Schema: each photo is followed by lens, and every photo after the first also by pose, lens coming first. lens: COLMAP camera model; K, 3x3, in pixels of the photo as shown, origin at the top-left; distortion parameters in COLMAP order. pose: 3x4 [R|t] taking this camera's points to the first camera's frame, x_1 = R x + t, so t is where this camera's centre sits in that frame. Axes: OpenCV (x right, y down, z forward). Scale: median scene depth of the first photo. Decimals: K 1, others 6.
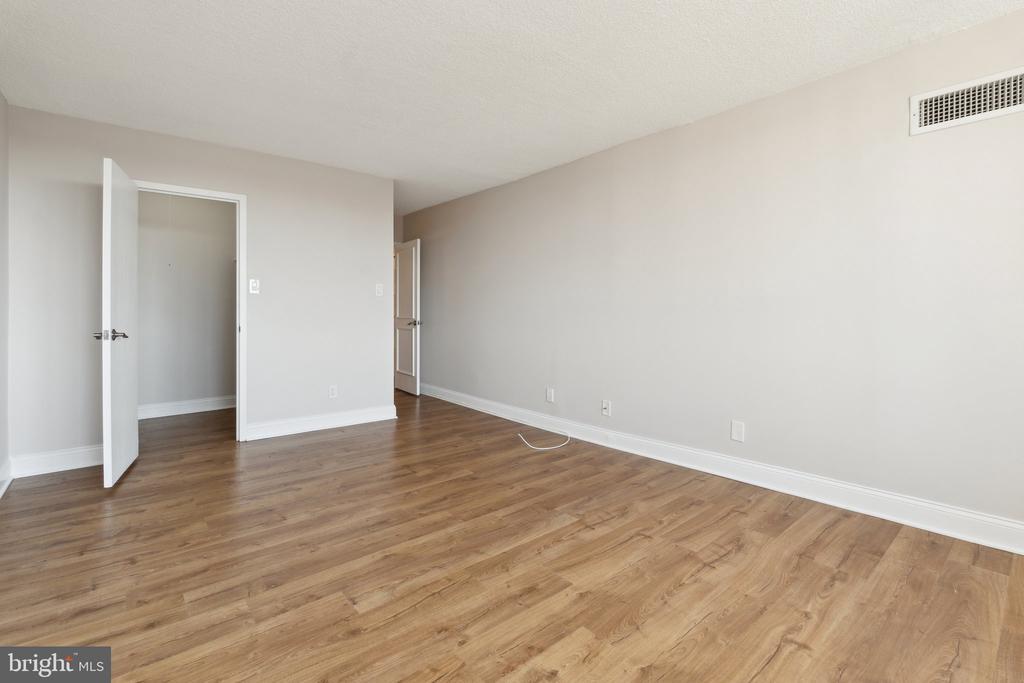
lens RADIAL K [[462.6, 0, 511.0], [0, 462.6, 317.5], [0, 0, 1]] dist [0.000464, 0.000437]
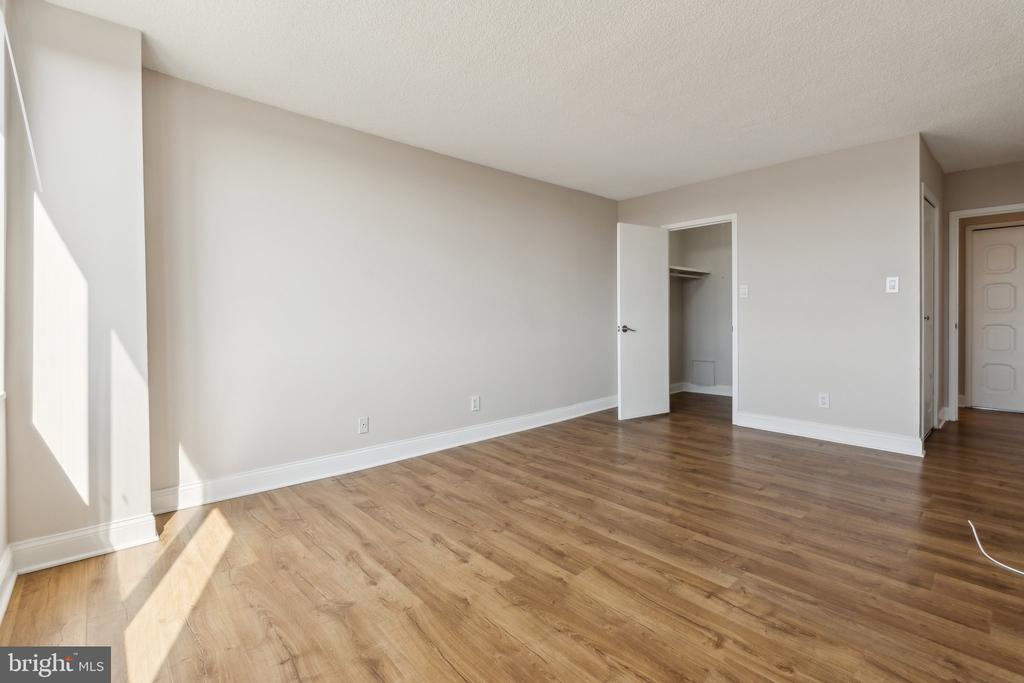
lens RADIAL K [[462.6, 0, 511.0], [0, 462.6, 317.5], [0, 0, 1]] dist [0.000464, 0.000437]
pose [[0.033450, -0.000091, -0.999440, 0.898510], [-0.003205, 0.999995, -0.000198, -0.002114], [0.999435, 0.003210, 0.033450, 0.628841]]
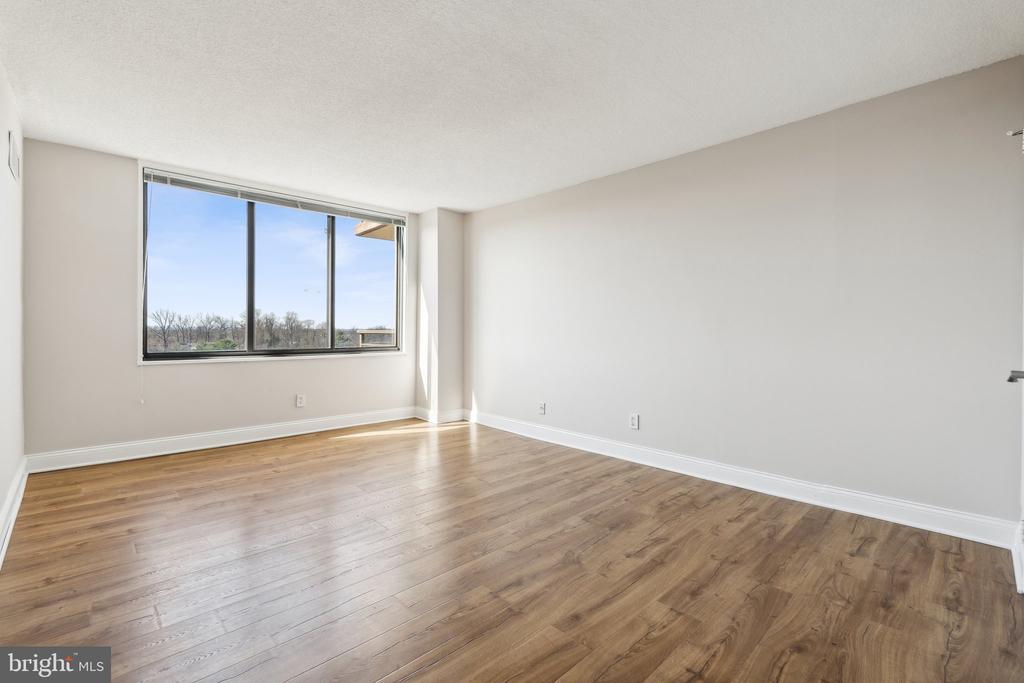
lens RADIAL K [[453.0, 0, 507.5], [0, 453.0, 333.9], [0, 0, 1]] dist [-0.001665, 0.000332]
pose [[-0.998327, -0.006125, -0.057493, -0.250595], [-0.007248, 0.999787, 0.019347, -0.018585], [0.057362, 0.019731, -0.998158, 2.075211]]
